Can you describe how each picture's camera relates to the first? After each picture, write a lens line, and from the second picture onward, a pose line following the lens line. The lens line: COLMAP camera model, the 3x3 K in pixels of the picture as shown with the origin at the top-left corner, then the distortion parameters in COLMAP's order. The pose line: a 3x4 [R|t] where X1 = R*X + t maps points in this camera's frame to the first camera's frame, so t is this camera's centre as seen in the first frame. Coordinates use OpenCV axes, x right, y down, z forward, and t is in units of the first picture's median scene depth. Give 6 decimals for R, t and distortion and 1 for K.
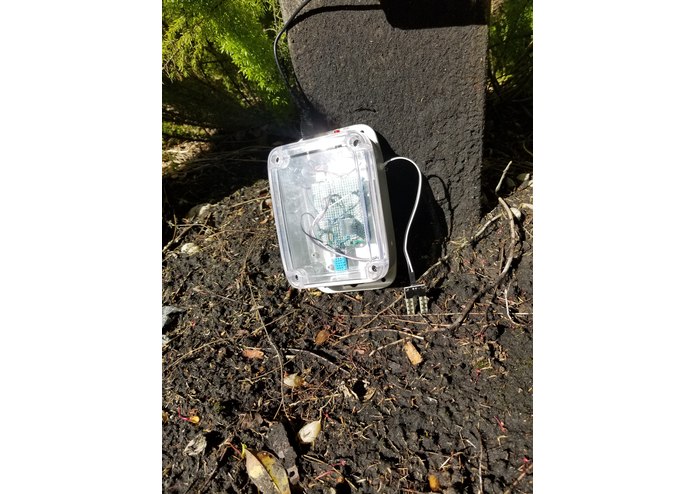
lens RADIAL K [[379.1, 0, 349.9], [0, 379.1, 244.5], [0, 0, 1]] dist [-0.017975, -0.021457]
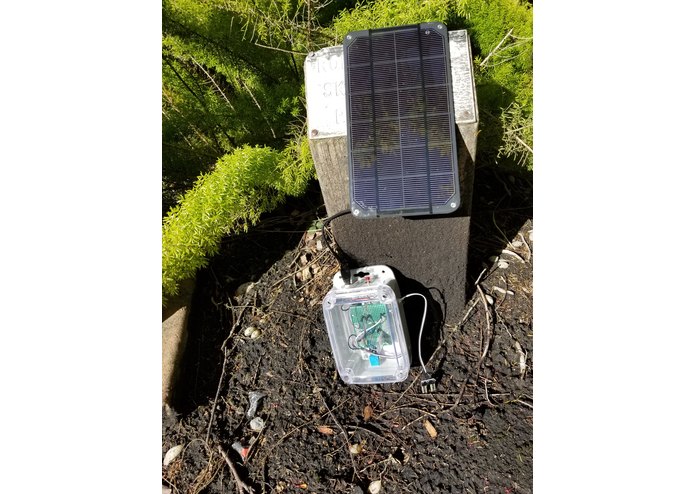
lens RADIAL K [[379.1, 0, 341.7], [0, 379.1, 224.2], [0, 0, 1]] dist [-0.017975, -0.021457]
pose [[0.995898, -0.080820, 0.040690, -0.183064], [0.075634, 0.990371, 0.115948, -0.709369], [-0.049669, -0.112395, 0.992422, -0.425273]]
